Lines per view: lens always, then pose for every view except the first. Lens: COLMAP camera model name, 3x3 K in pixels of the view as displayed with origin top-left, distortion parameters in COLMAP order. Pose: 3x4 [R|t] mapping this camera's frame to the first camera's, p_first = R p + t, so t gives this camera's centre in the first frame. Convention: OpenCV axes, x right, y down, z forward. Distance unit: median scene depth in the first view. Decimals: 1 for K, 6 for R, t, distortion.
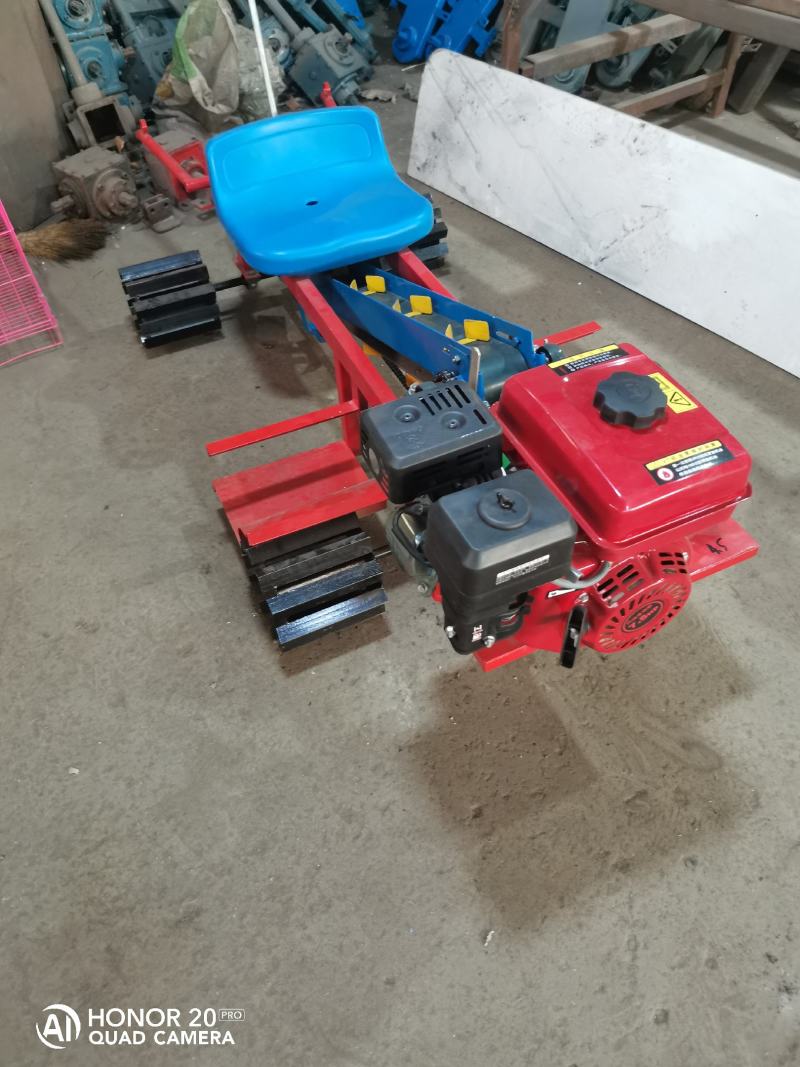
lens RADIAL K [[799.7, 0, 401.2], [0, 799.7, 516.6], [0, 0, 1]] dist [-0.005435, -0.059750]
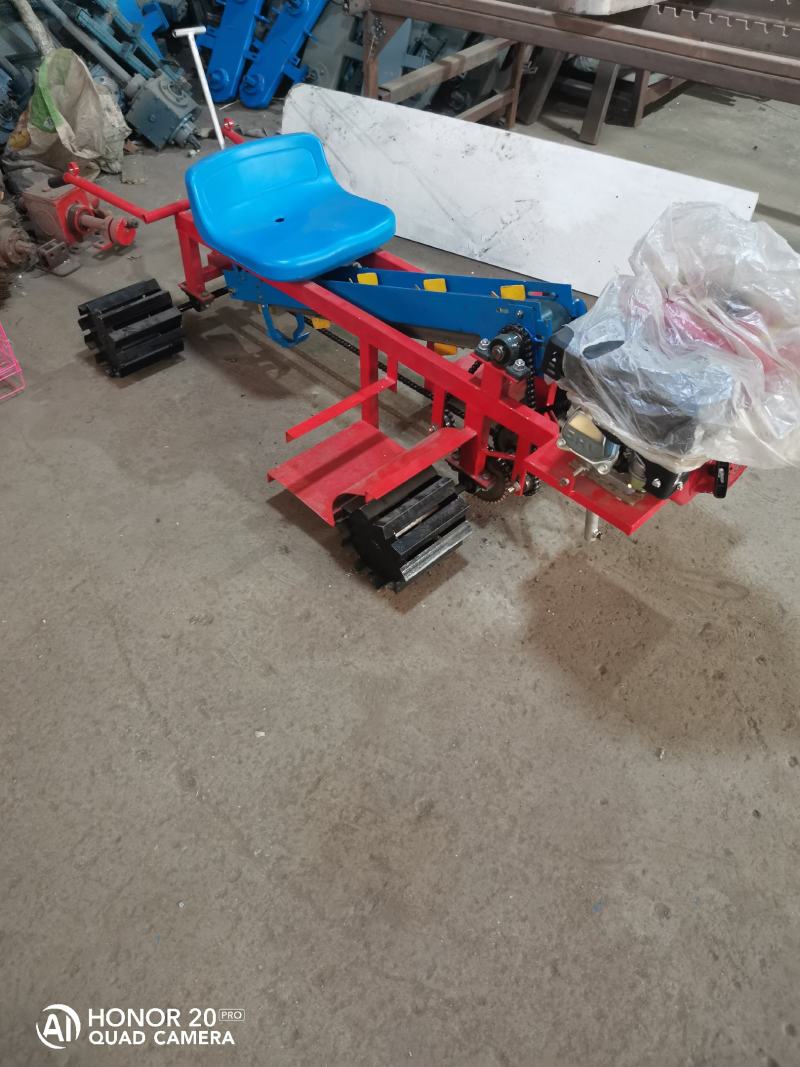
lens RADIAL K [[799.7, 0, 401.2], [0, 799.7, 516.6], [0, 0, 1]] dist [-0.005435, -0.059750]
pose [[0.939031, -0.199738, 0.279868, -0.285111], [0.211083, 0.977410, -0.010675, 0.048710], [-0.271414, 0.069099, 0.959979, -0.069963]]
